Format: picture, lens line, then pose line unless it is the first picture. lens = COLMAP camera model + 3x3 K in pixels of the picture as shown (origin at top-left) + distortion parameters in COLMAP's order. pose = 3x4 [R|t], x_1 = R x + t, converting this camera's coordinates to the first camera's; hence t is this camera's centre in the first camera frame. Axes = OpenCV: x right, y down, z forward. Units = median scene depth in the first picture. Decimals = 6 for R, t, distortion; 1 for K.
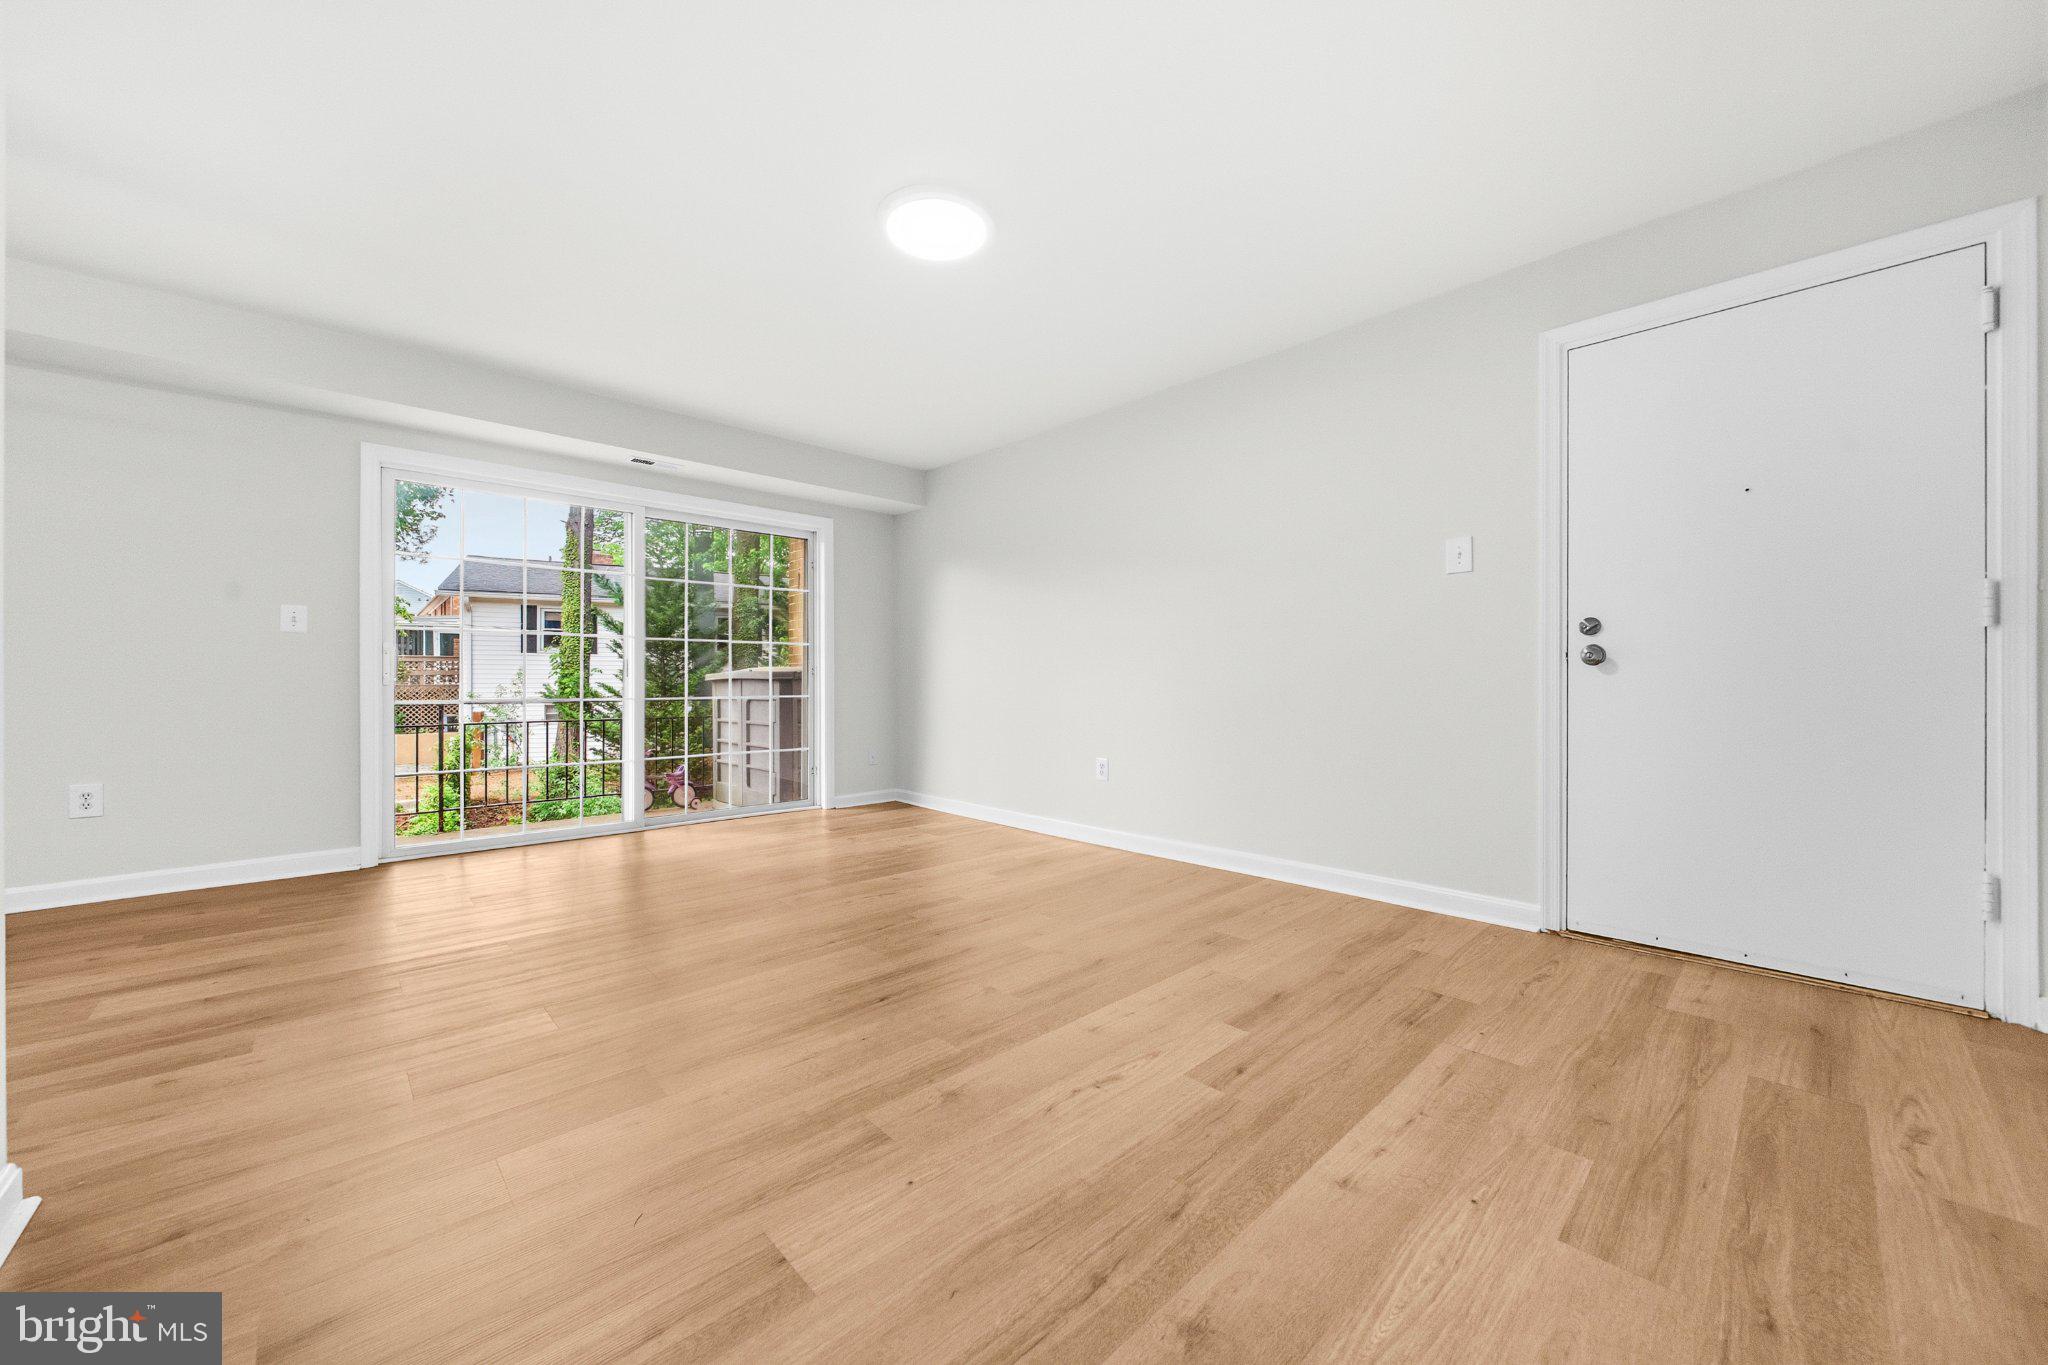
lens RADIAL K [[772.6, 0, 1062.5], [0, 772.6, 685.9], [0, 0, 1]] dist [-0.000039, 0.000081]
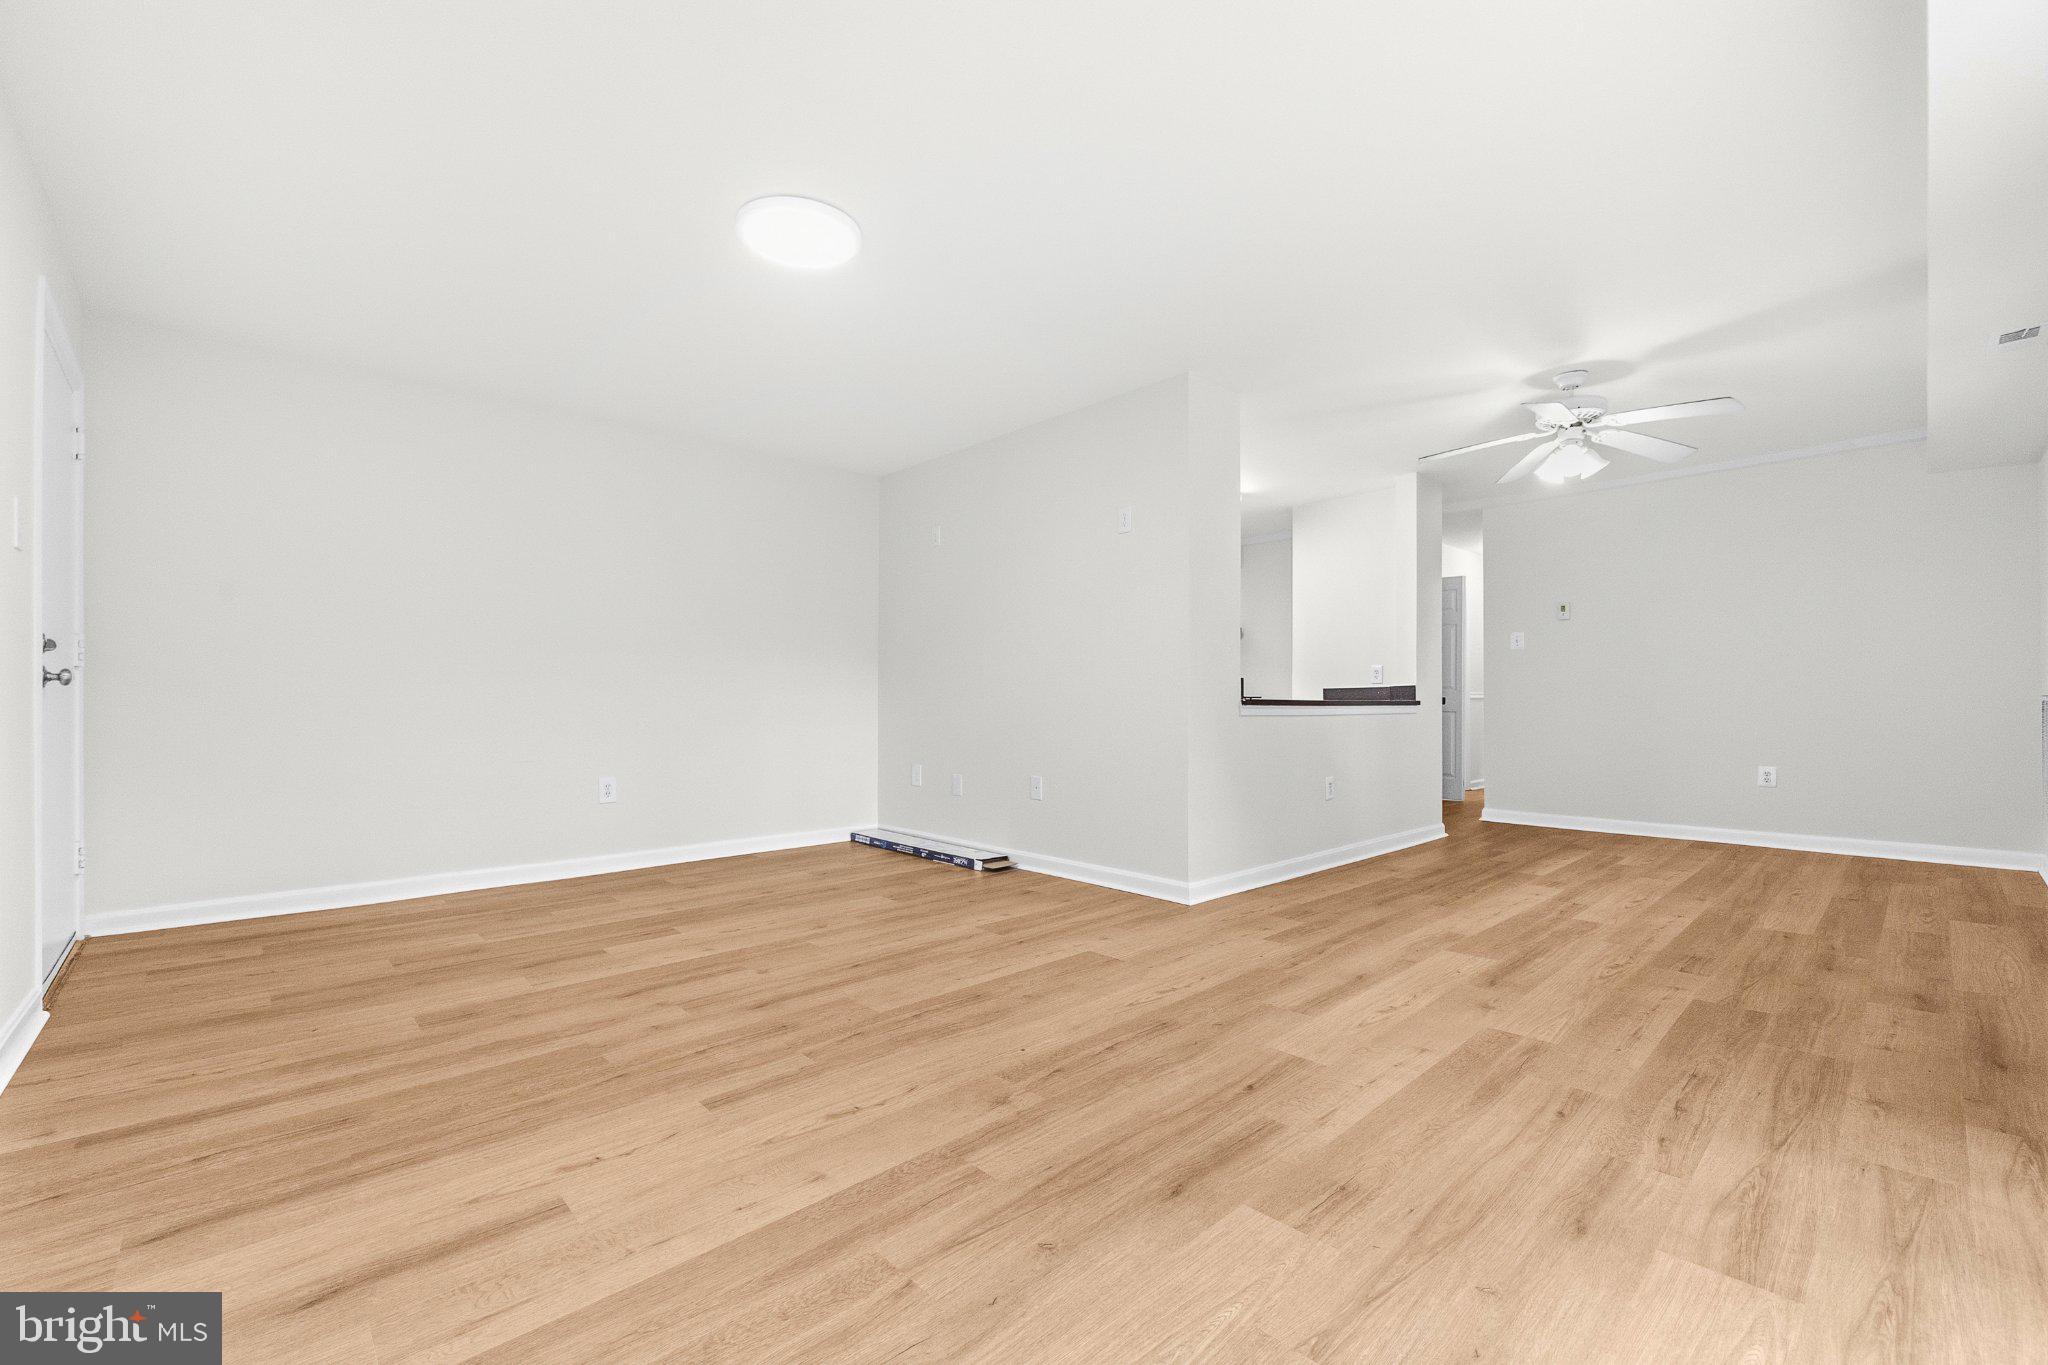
lens RADIAL K [[849.9, 0, 1000.2], [0, 849.9, 701.0], [0, 0, 1]] dist [-0.000228, 0.000070]
pose [[-0.997805, 0.005146, 0.066025, -0.331639], [0.005461, 0.999975, 0.004597, -0.005501], [-0.065999, 0.004948, -0.997807, 1.404423]]
